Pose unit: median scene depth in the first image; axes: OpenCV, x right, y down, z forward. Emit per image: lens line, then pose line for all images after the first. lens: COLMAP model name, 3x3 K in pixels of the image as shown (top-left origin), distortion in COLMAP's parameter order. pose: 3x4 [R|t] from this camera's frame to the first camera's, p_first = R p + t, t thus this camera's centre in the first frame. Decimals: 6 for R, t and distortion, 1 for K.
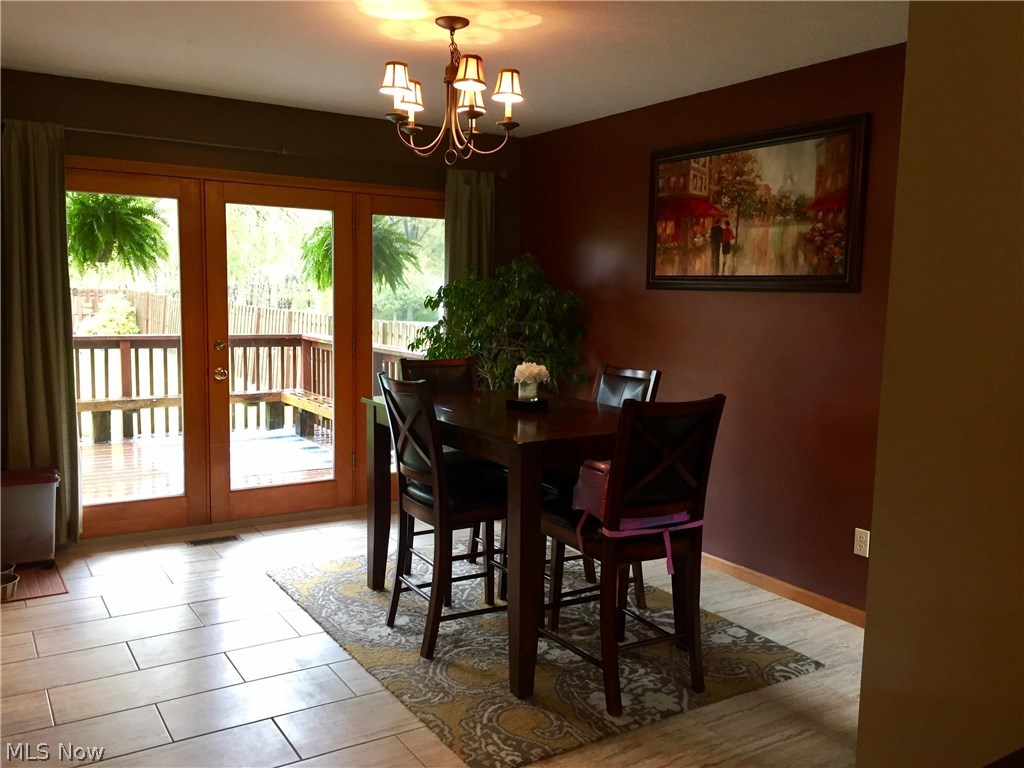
lens RADIAL K [[876.0, 0, 511.3], [0, 876.0, 382.2], [0, 0, 1]] dist [0.060138, -0.007155]
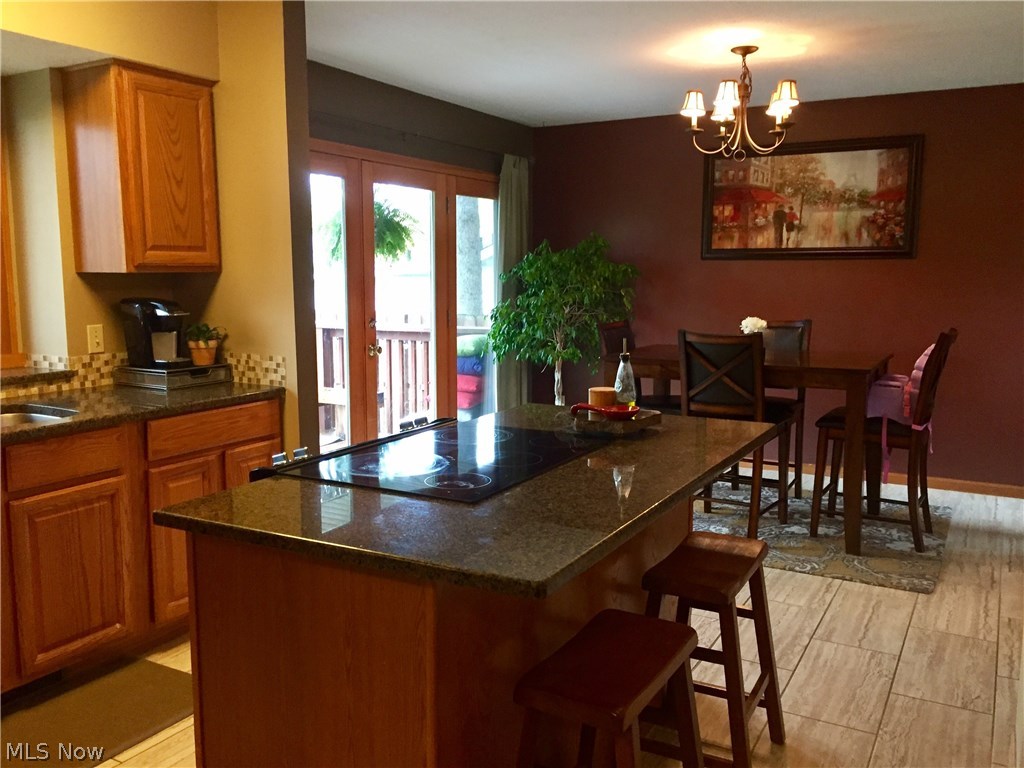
lens RADIAL K [[876.0, 0, 514.2], [0, 876.0, 384.8], [0, 0, 1]] dist [0.060138, -0.007155]
pose [[0.875259, -0.085956, 0.475955, -0.804180], [0.069495, 0.996220, 0.052117, -0.014129], [-0.478636, -0.012540, 0.877924, 0.028559]]
